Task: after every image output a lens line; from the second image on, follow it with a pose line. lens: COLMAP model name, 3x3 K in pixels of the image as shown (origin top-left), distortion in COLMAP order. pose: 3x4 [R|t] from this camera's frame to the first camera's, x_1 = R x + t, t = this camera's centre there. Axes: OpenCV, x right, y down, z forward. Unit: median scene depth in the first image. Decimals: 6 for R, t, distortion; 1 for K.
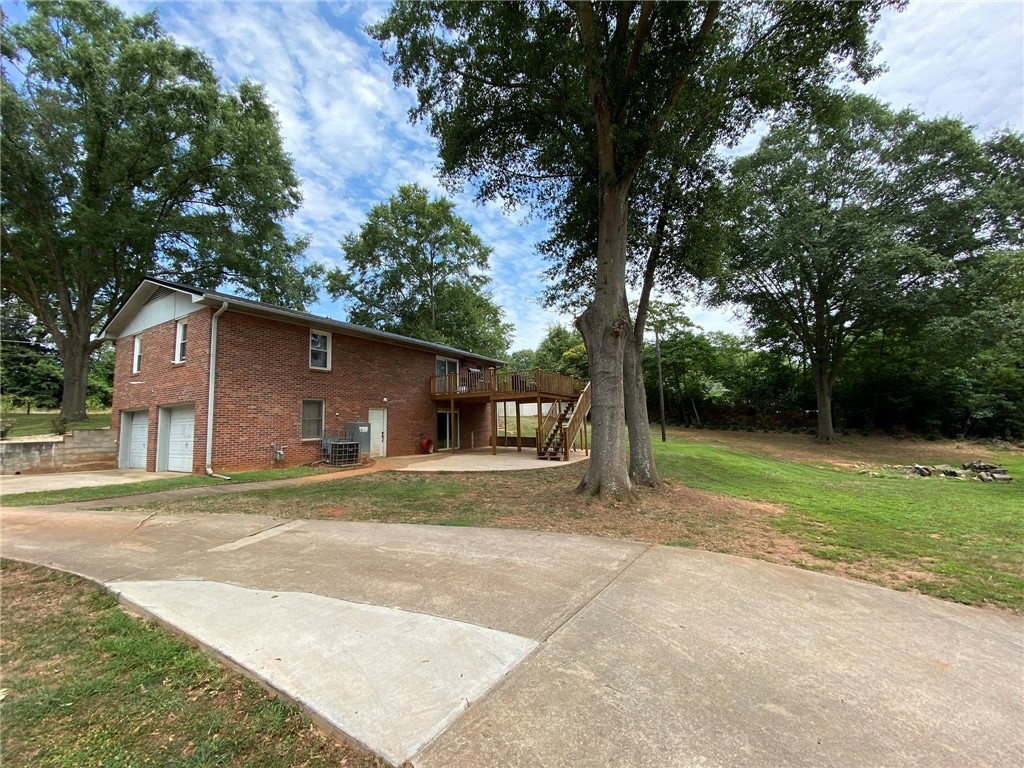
lens RADIAL K [[412.3, 0, 508.7], [0, 412.3, 383.6], [0, 0, 1]] dist [0.018617, -0.019791]
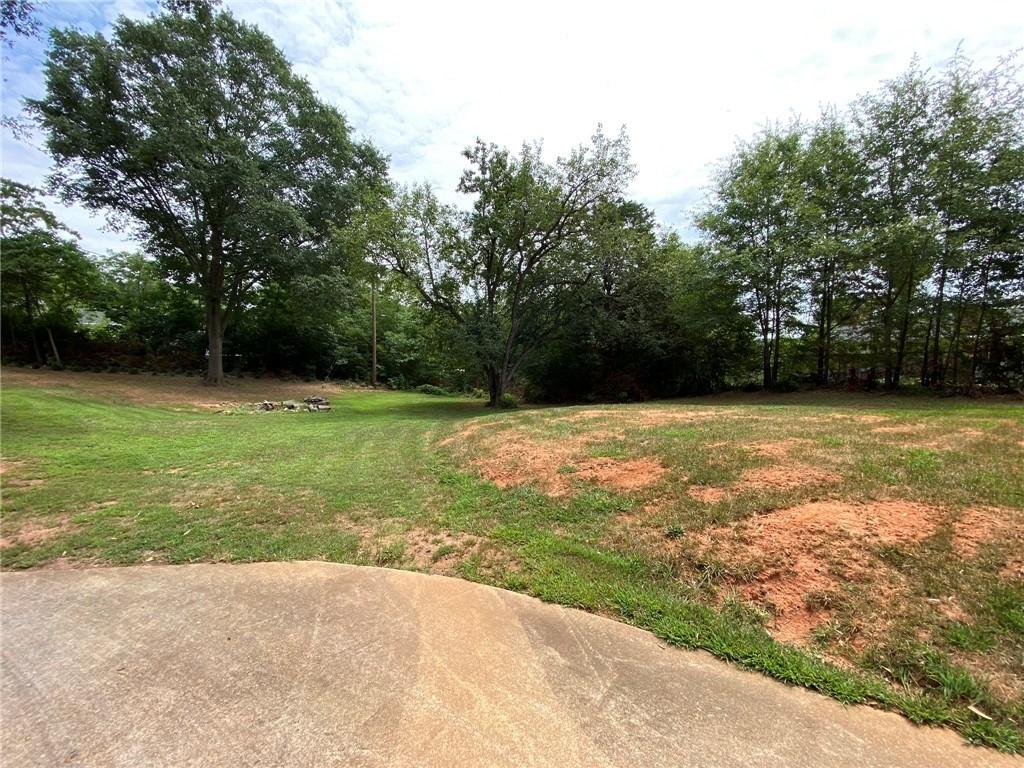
lens RADIAL K [[412.3, 0, 508.7], [0, 412.3, 383.6], [0, 0, 1]] dist [0.018617, -0.019791]
pose [[0.388839, -0.014237, 0.921196, 0.193537], [-0.101713, 0.993105, 0.058282, 0.016429], [-0.915674, -0.116360, 0.384710, -0.022096]]
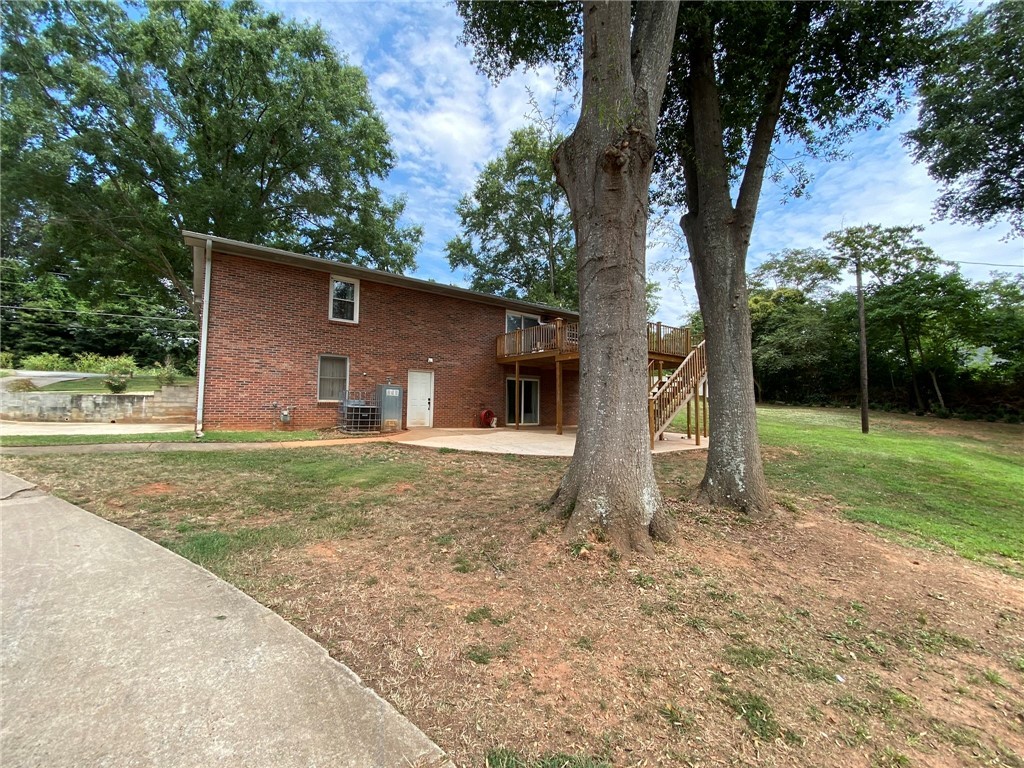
lens RADIAL K [[412.3, 0, 508.7], [0, 412.3, 383.6], [0, 0, 1]] dist [0.018617, -0.019791]
pose [[0.918523, 0.015458, -0.395066, 0.168826], [0.002328, 0.999007, 0.044501, 0.046791], [0.395362, -0.041795, 0.917574, 0.271933]]
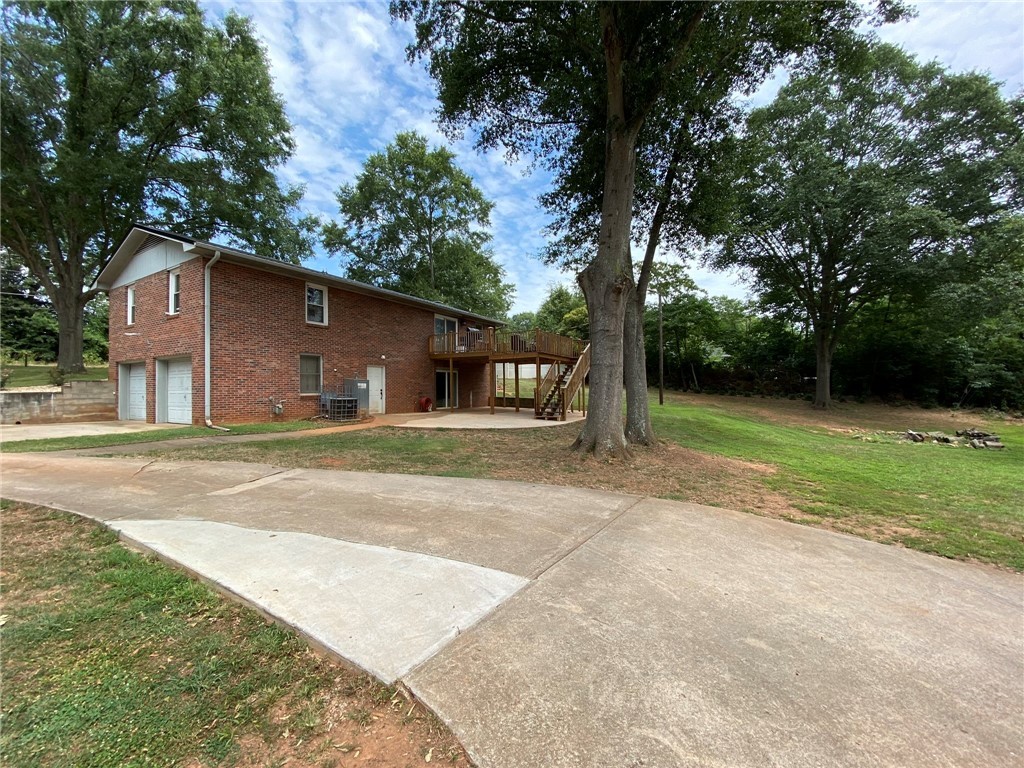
lens RADIAL K [[412.3, 0, 508.7], [0, 412.3, 383.6], [0, 0, 1]] dist [0.018617, -0.019791]
pose [[0.999839, 0.017823, 0.001913, 0.001765], [-0.017923, 0.995854, 0.089181, 0.008367], [-0.000315, -0.089201, 0.996014, 0.003077]]
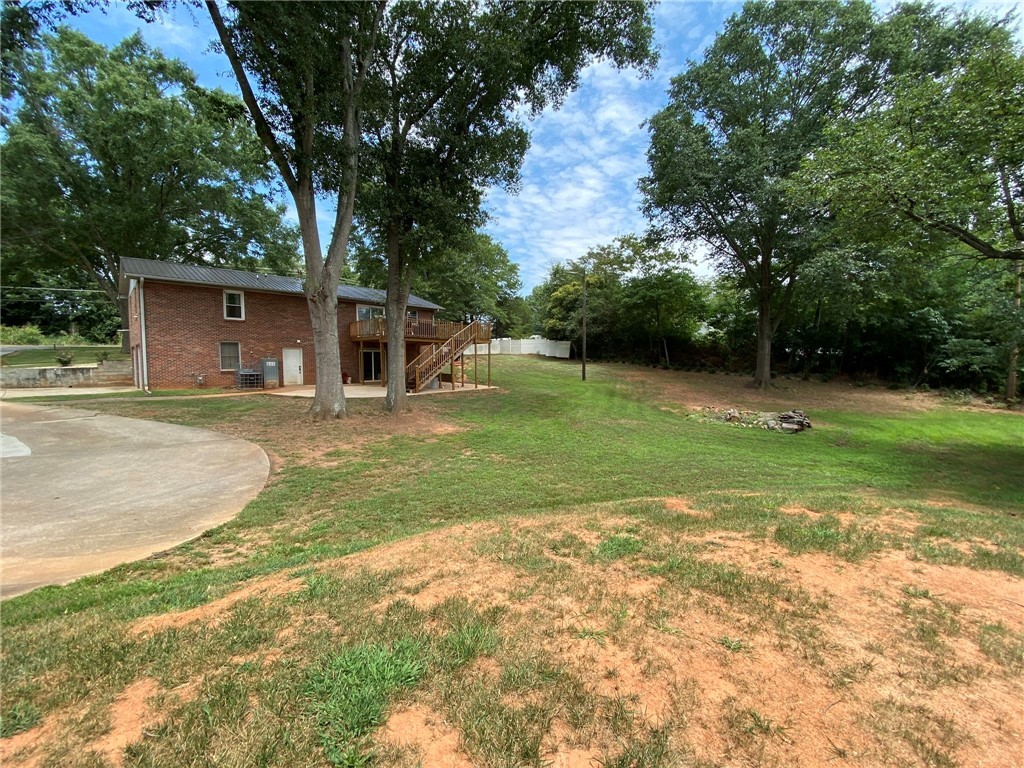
lens RADIAL K [[413.6, 0, 507.3], [0, 413.6, 383.2], [0, 0, 1]] dist [0.014053, -0.017897]
pose [[0.969813, 0.034423, -0.241409, 0.618114], [0.004078, 0.987559, 0.157199, -0.031374], [0.243817, -0.153438, 0.957606, -0.104551]]
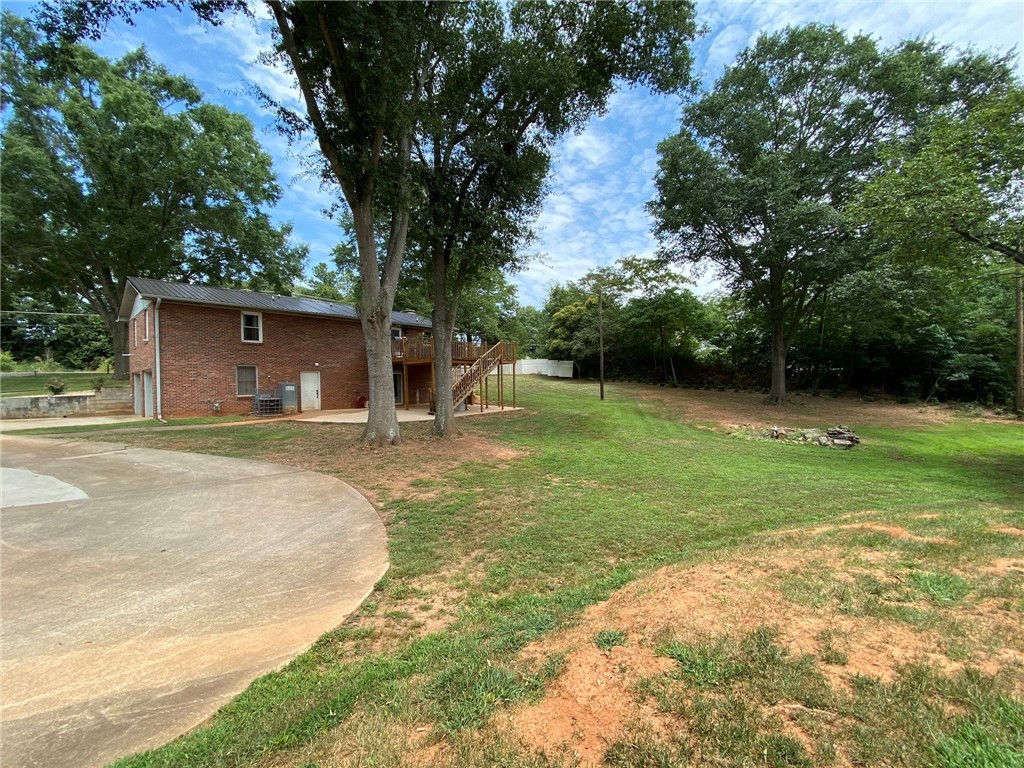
lens RADIAL K [[413.6, 0, 507.3], [0, 413.6, 383.2], [0, 0, 1]] dist [0.014053, -0.017897]
pose [[0.982255, 0.007289, -0.187409, 0.467857], [0.013256, 0.994047, 0.108140, -0.030097], [0.187082, -0.108705, 0.976311, -0.109946]]
